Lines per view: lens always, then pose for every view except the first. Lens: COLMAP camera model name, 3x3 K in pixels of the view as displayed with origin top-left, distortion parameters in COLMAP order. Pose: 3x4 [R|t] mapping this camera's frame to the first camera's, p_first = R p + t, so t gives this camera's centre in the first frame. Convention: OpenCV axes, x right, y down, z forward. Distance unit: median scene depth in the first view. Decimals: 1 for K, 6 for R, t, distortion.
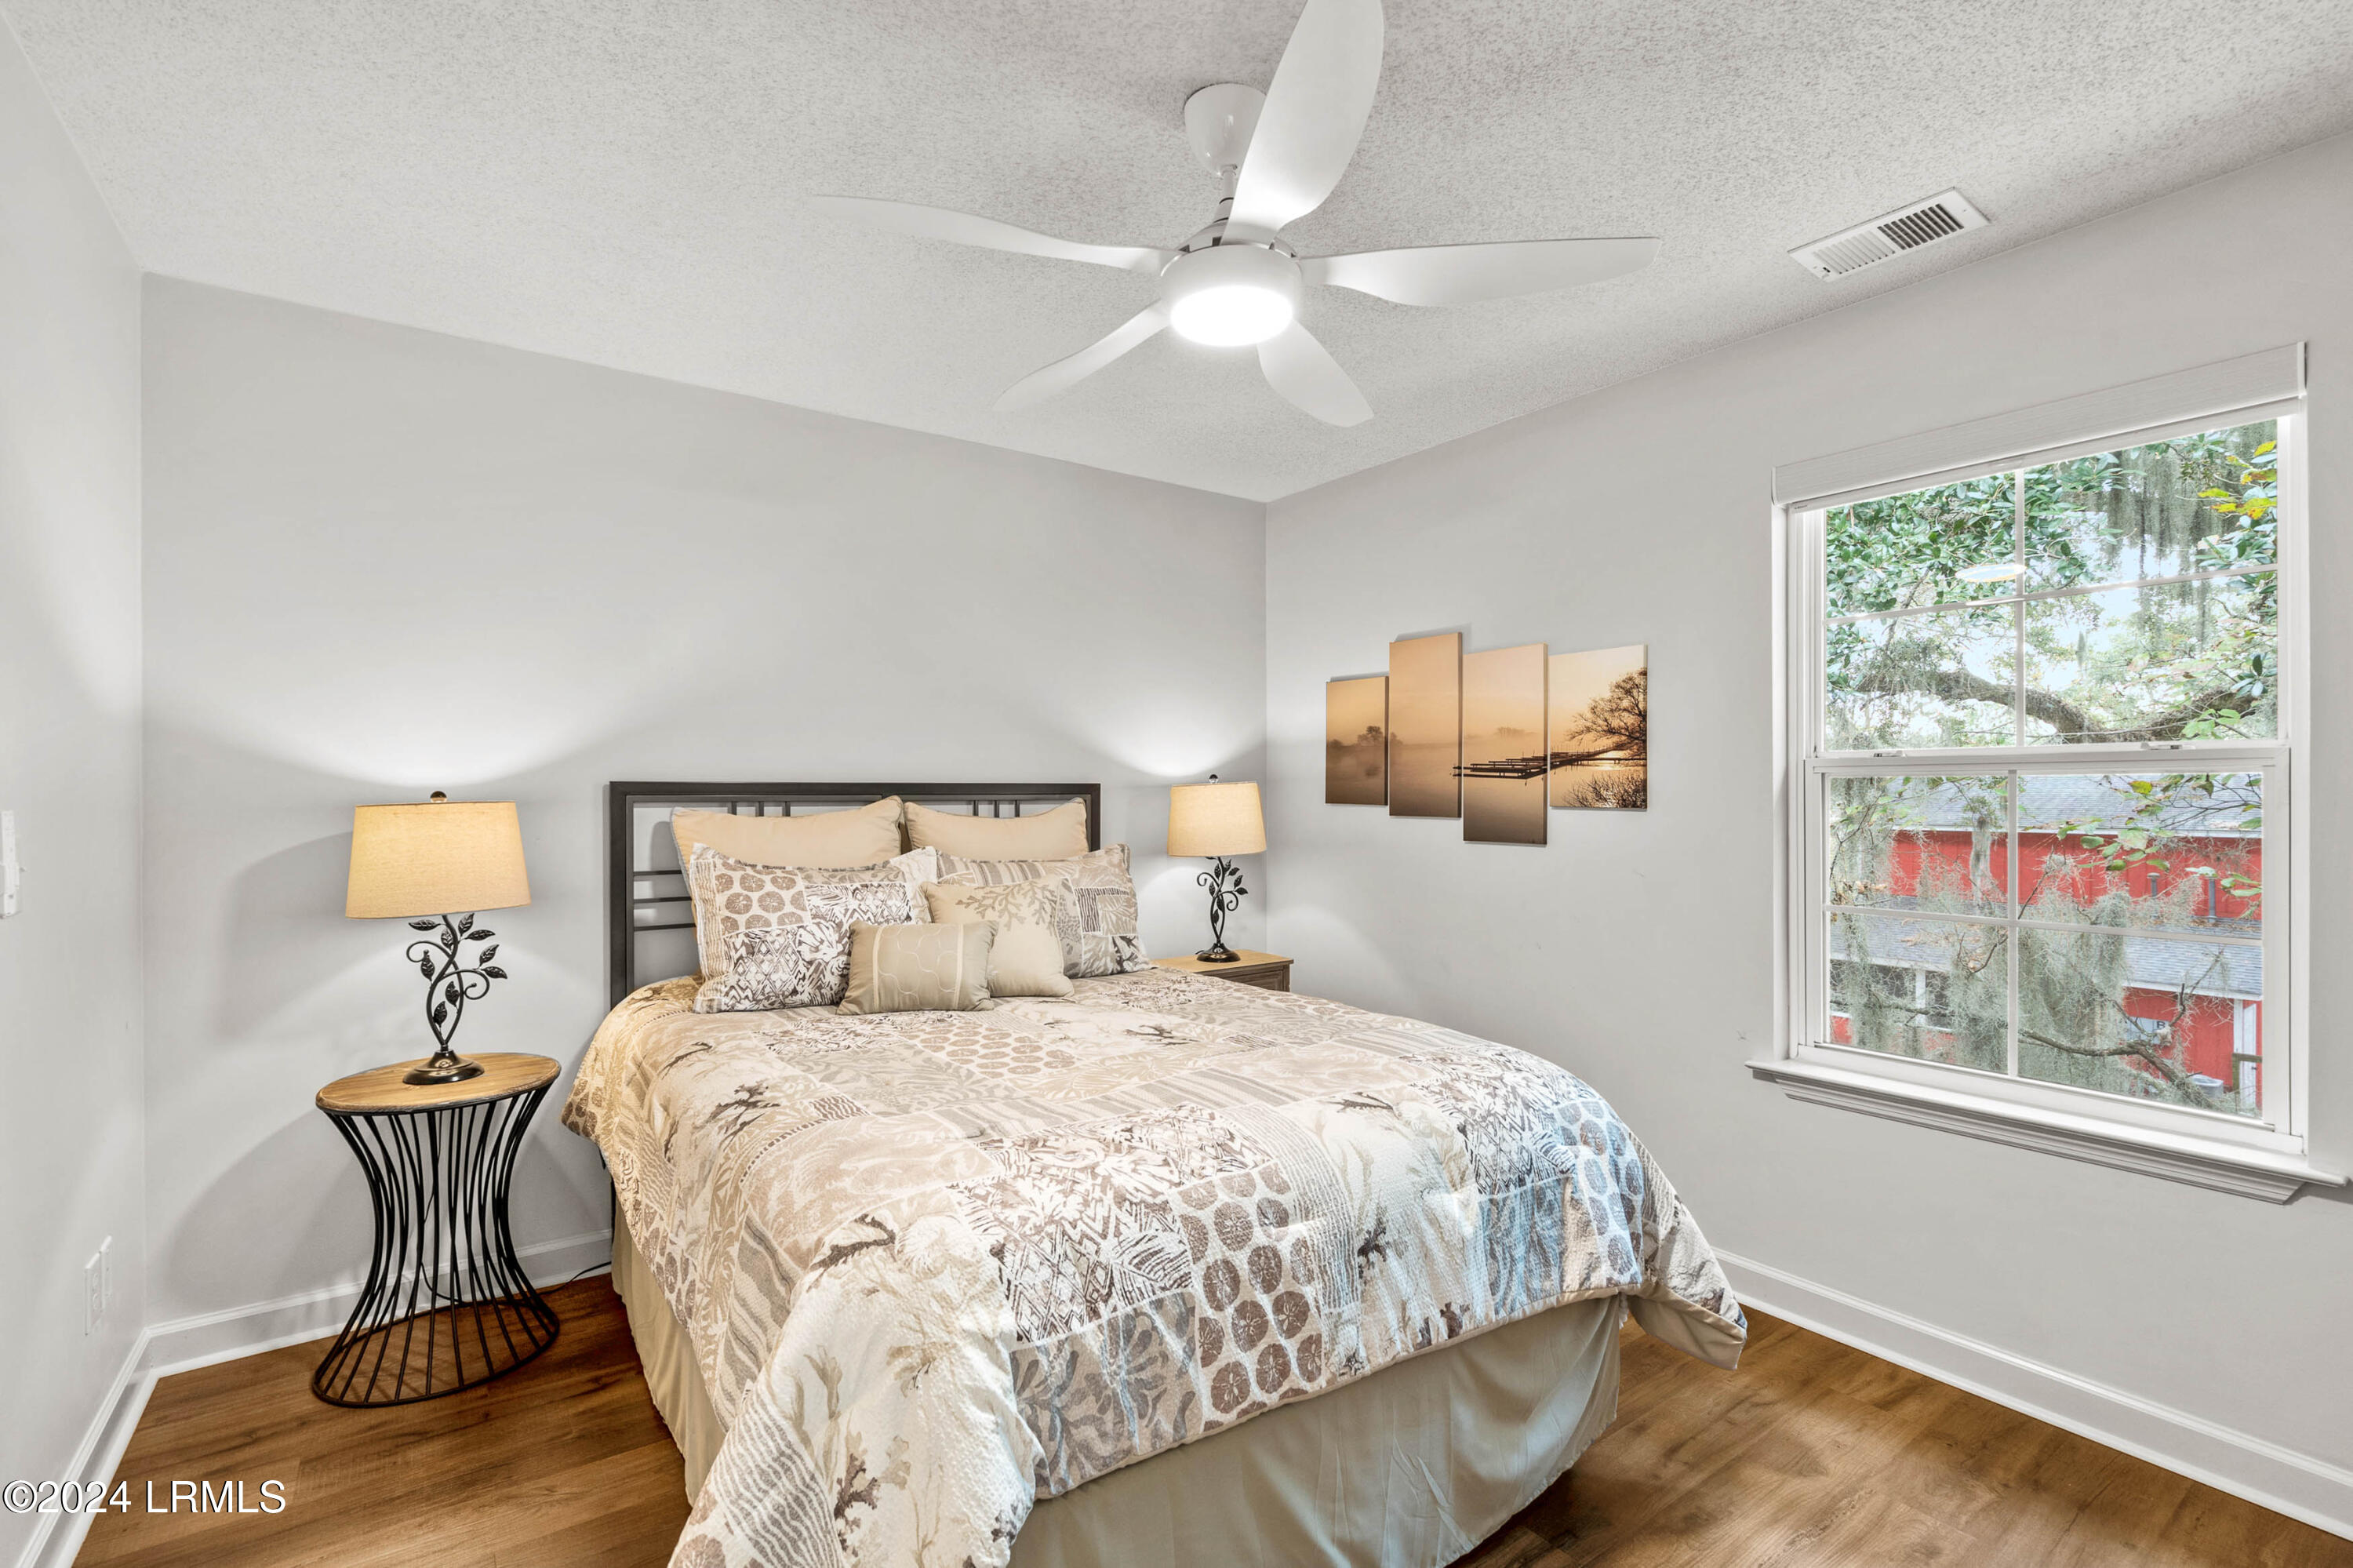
lens RADIAL K [[1059.7, 0, 1174.4], [0, 1059.7, 788.3], [0, 0, 1]] dist [-0.005182, 0.001907]
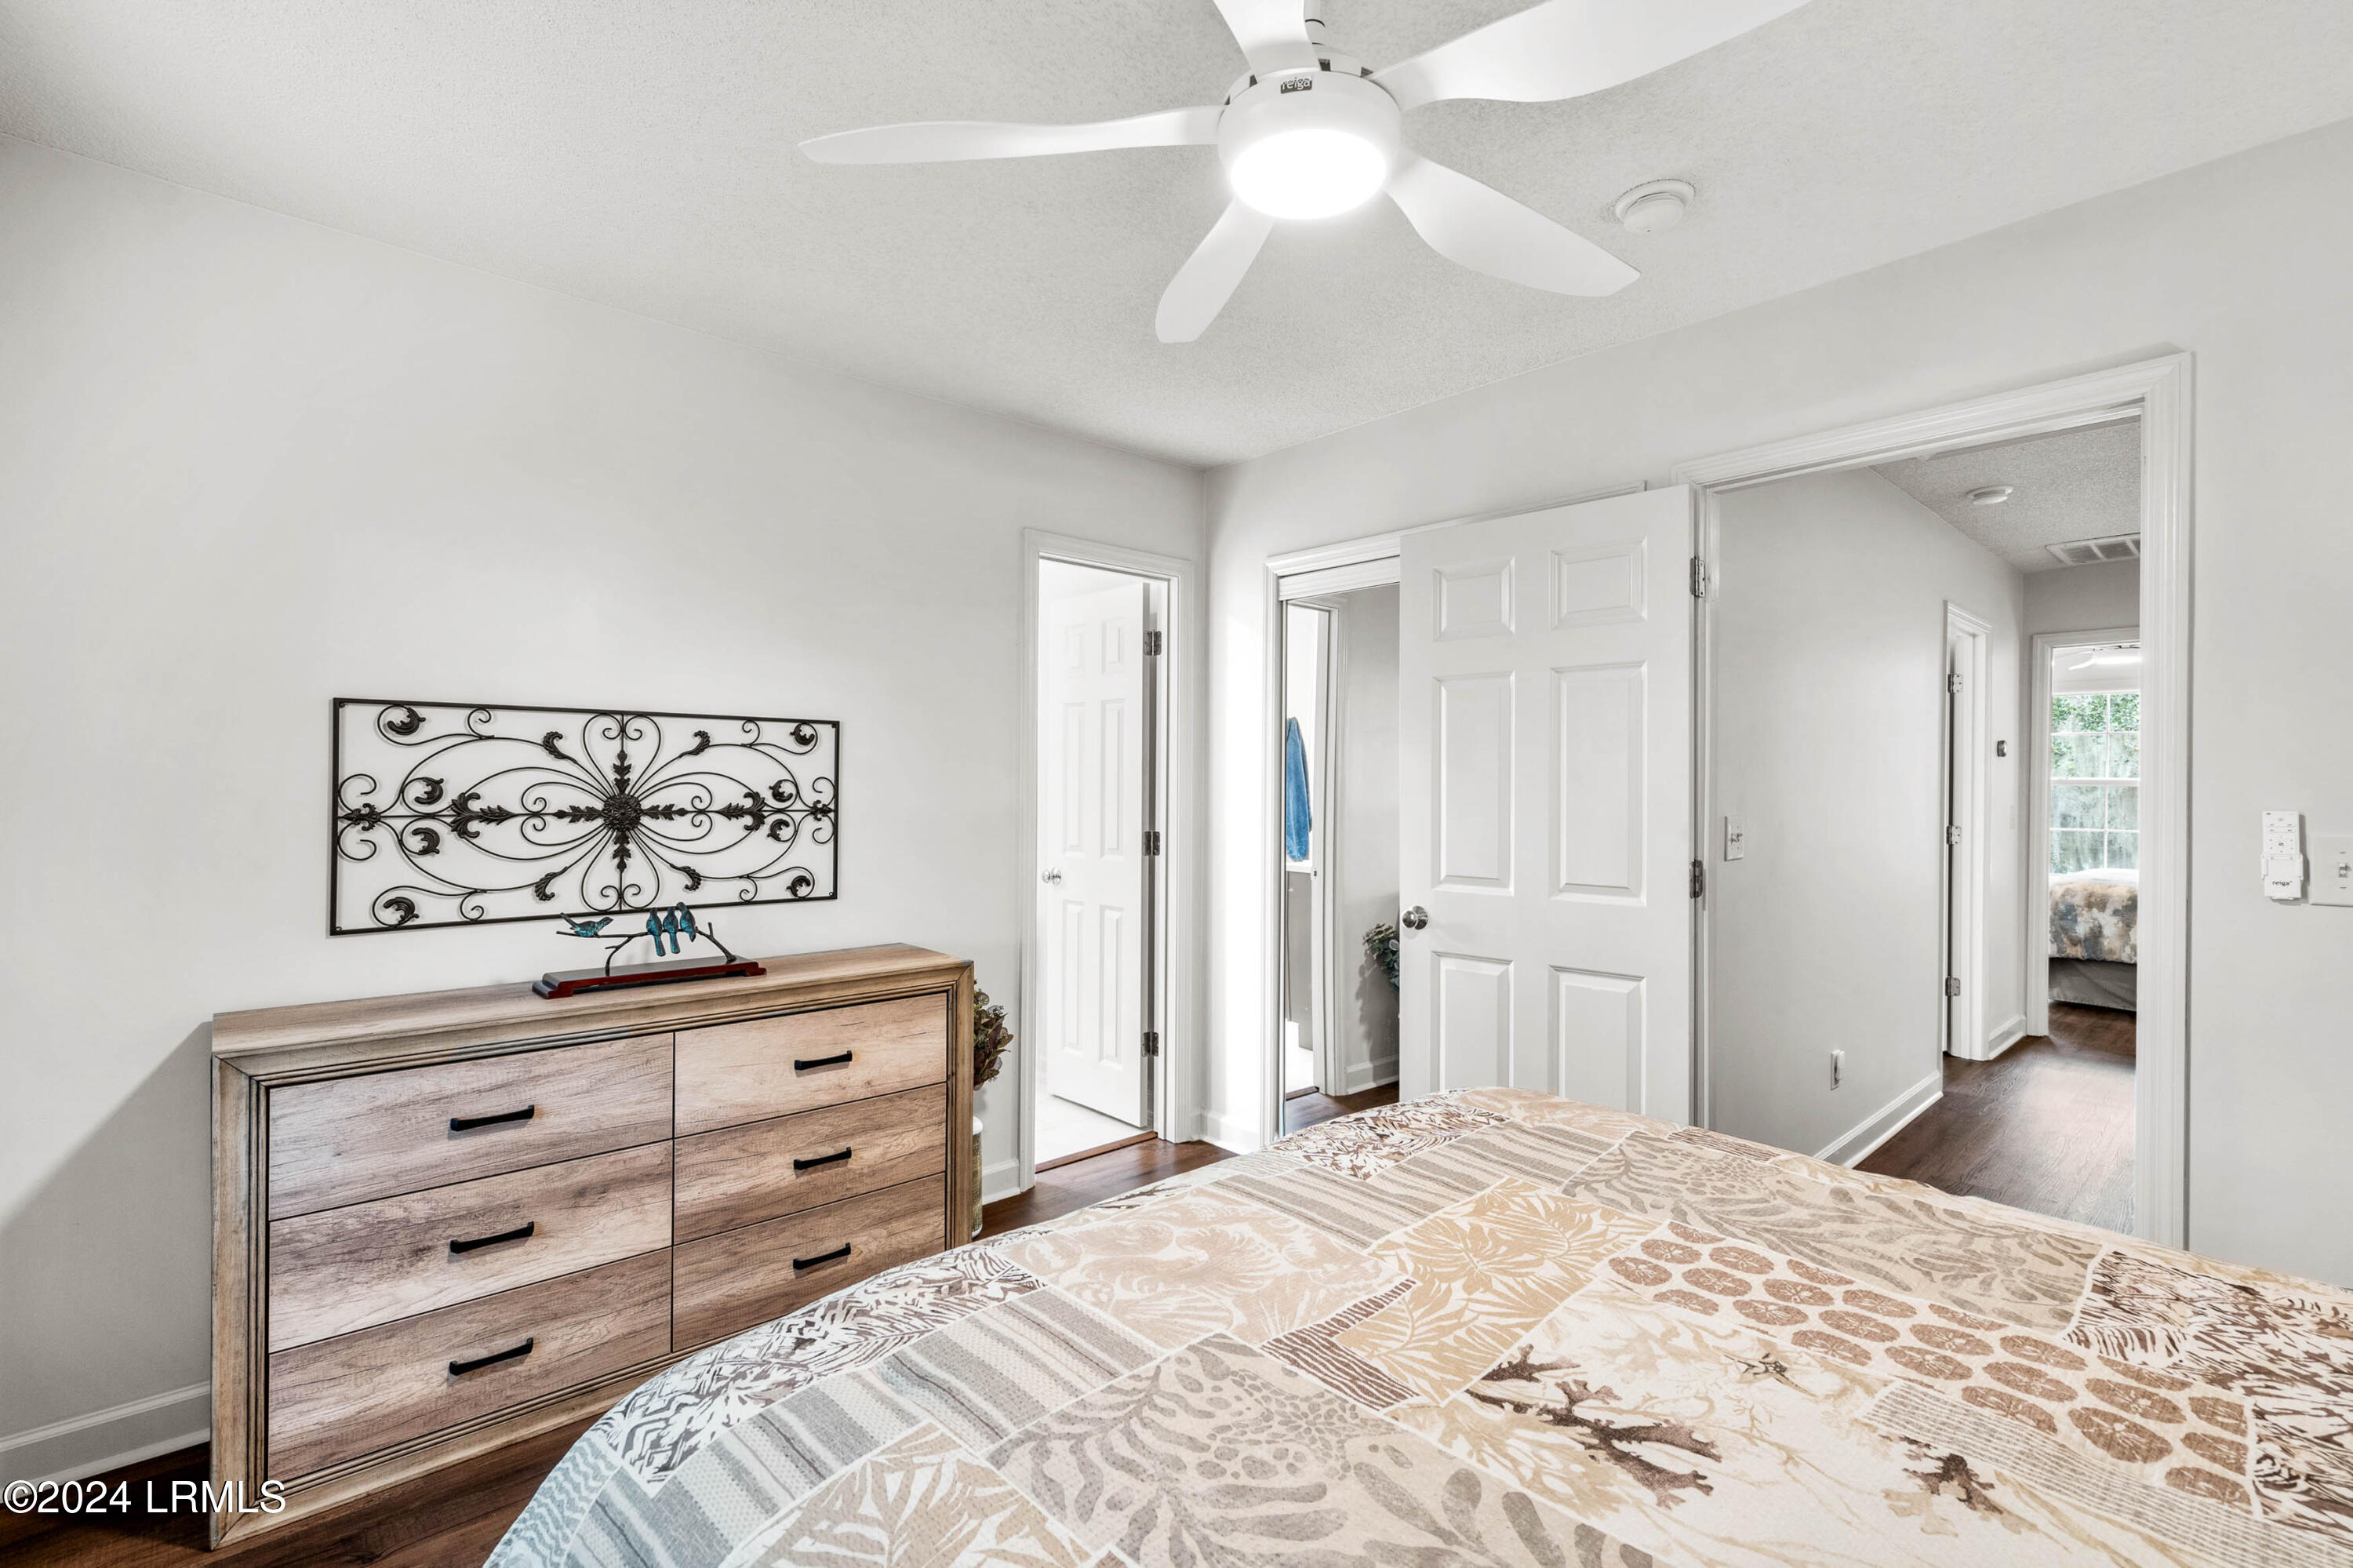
lens RADIAL K [[1059.7, 0, 1180.1], [0, 1059.7, 784.2], [0, 0, 1]] dist [-0.005182, 0.001907]
pose [[-0.991492, -0.001960, -0.130152, 0.220909], [-0.002088, 0.999997, 0.000843, -0.002137], [0.130150, 0.001108, -0.991494, 1.596989]]
